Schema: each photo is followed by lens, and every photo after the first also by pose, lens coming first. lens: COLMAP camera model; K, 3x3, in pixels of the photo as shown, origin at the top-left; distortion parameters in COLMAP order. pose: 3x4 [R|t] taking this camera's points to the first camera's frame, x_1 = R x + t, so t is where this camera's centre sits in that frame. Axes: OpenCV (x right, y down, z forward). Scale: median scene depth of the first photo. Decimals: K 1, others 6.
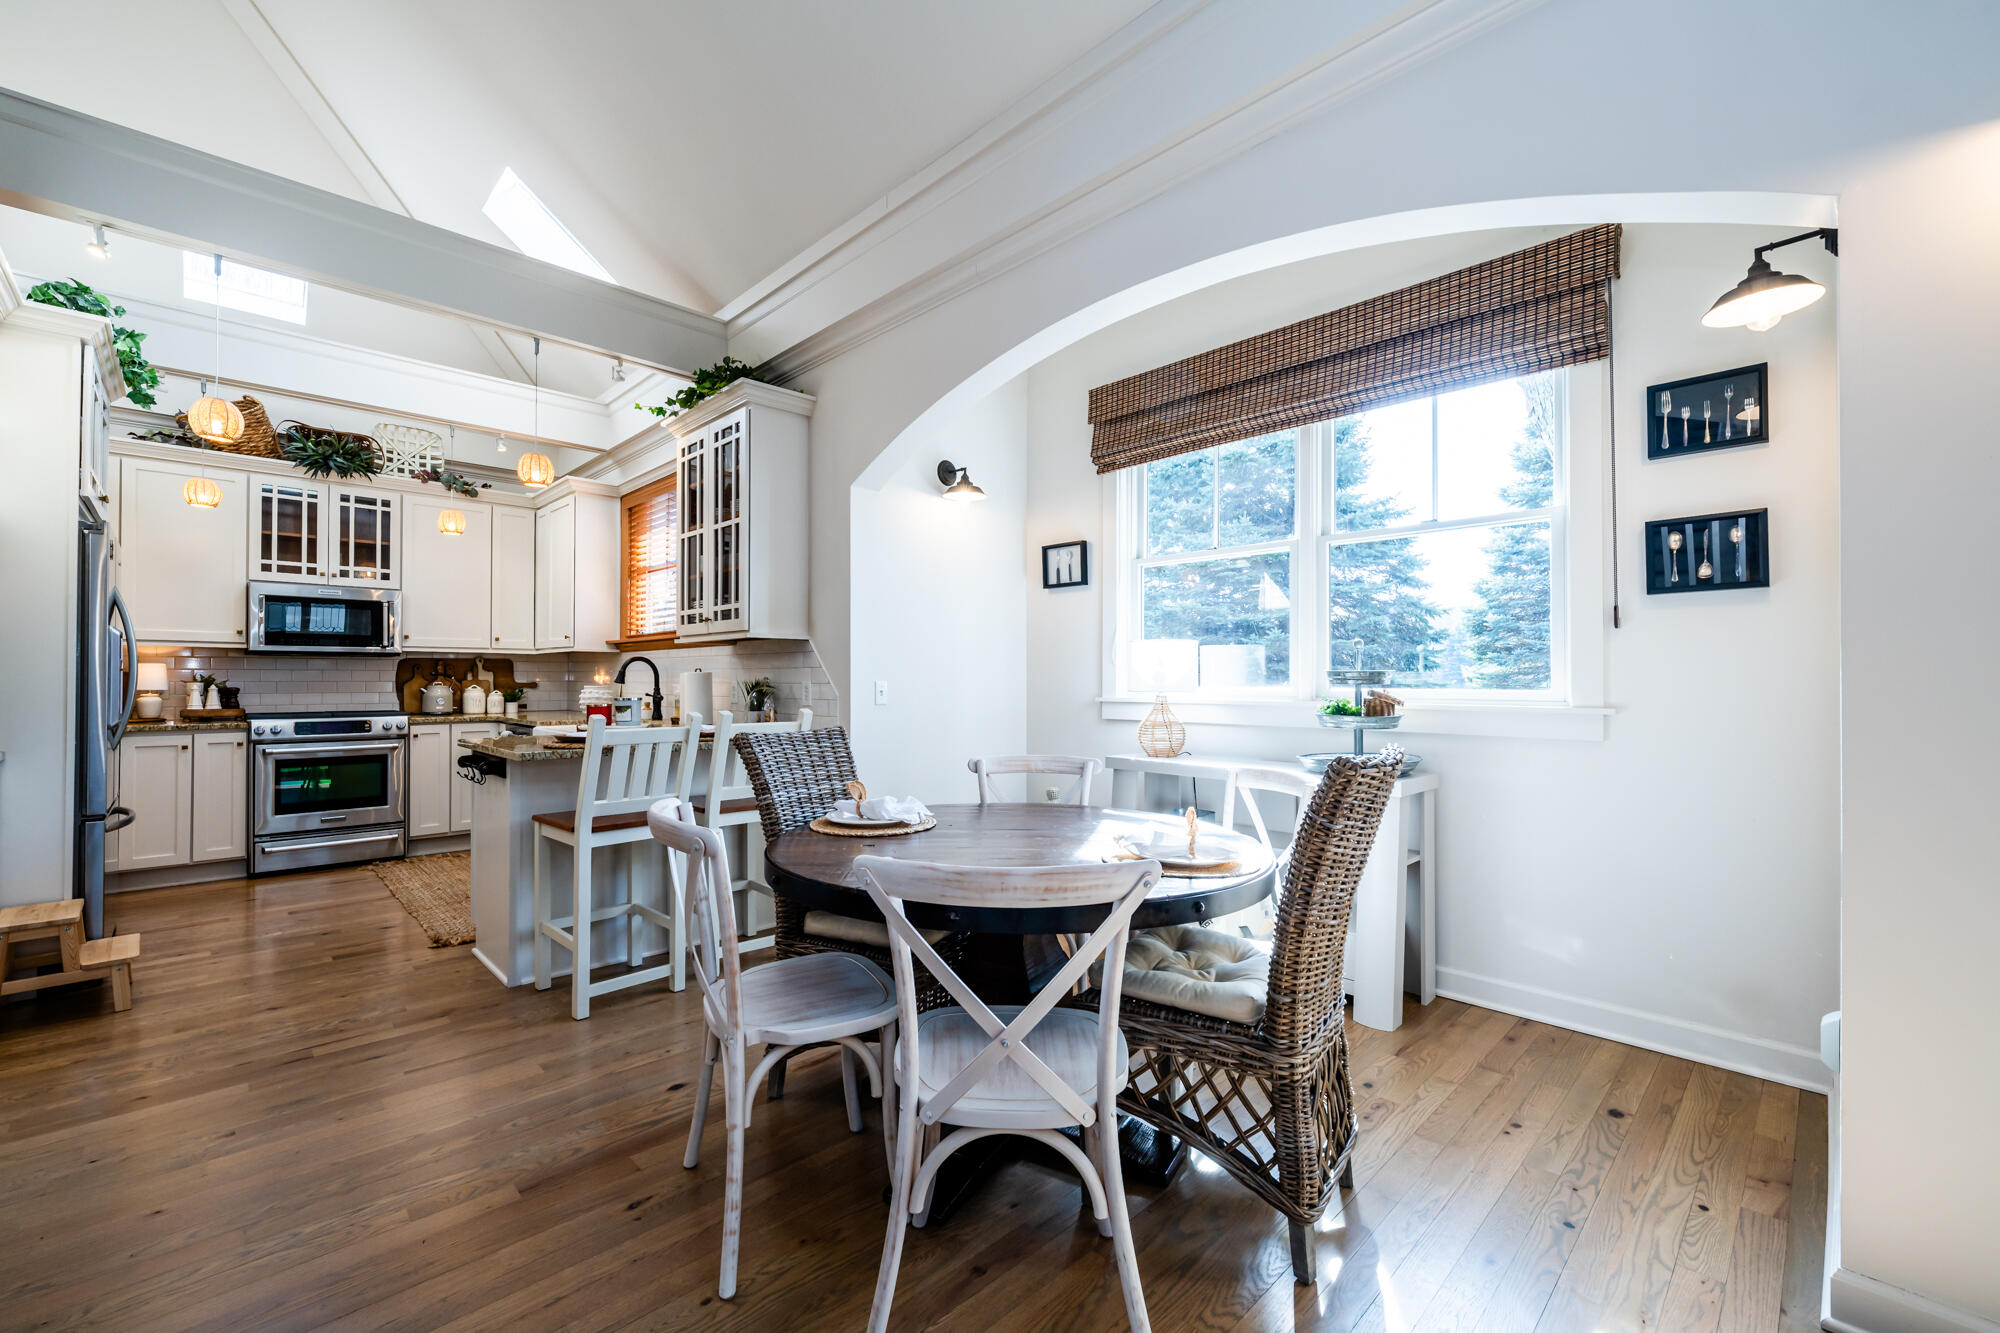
lens RADIAL K [[808.2, 0, 999.4], [0, 808.2, 671.3], [0, 0, 1]] dist [0.000991, -0.000597]
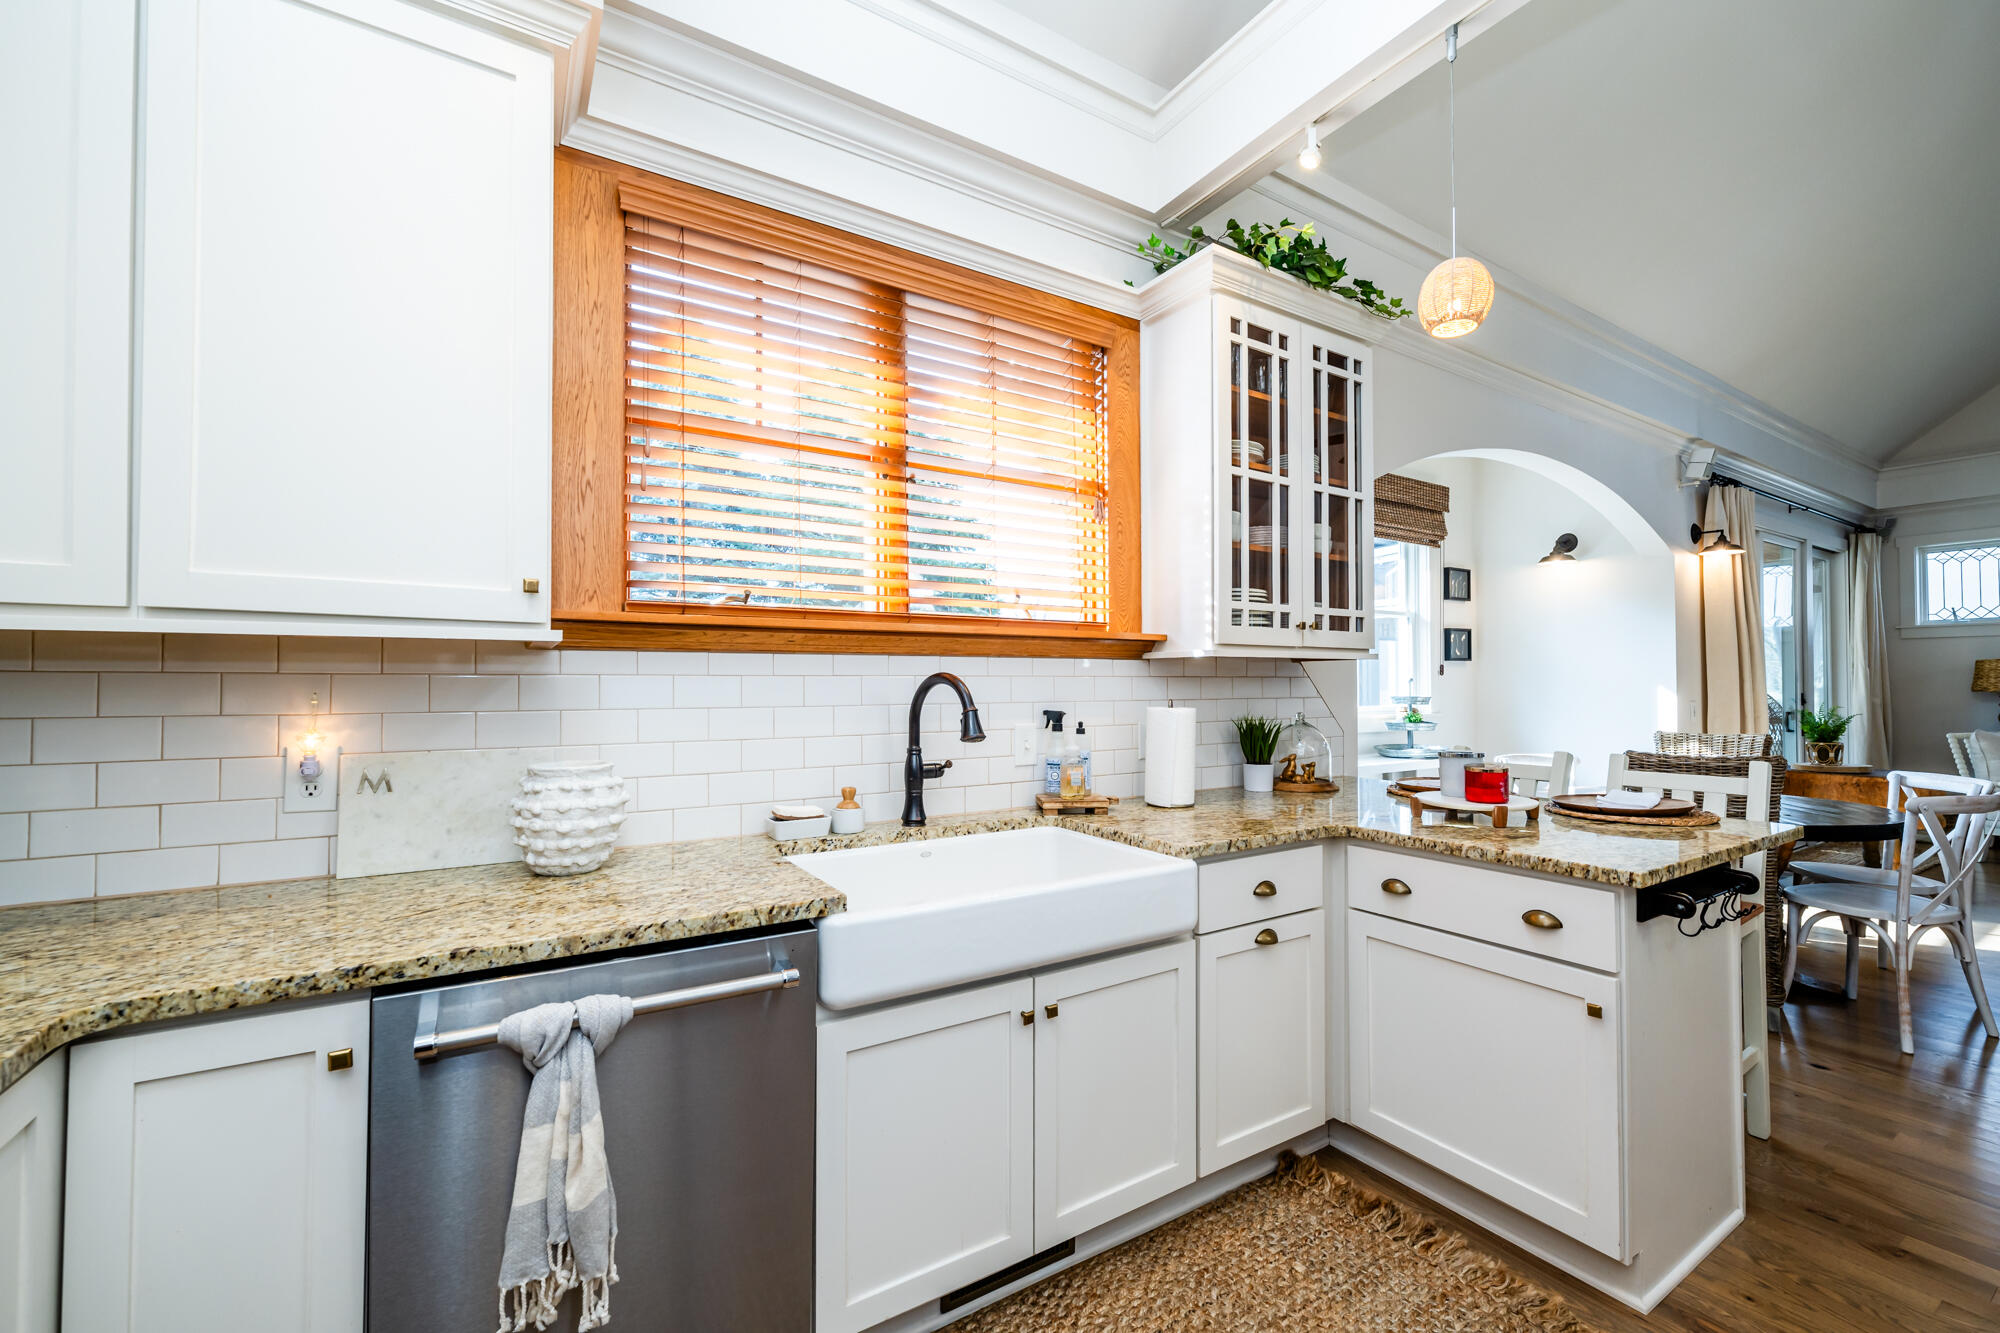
lens RADIAL K [[808.2, 0, 999.3], [0, 808.2, 668.9], [0, 0, 1]] dist [0.000991, -0.000597]
pose [[0.220957, 0.017313, 0.975130, -0.808193], [-0.006152, 0.999847, -0.016357, -0.013299], [-0.975264, -0.002385, 0.221030, 0.849987]]
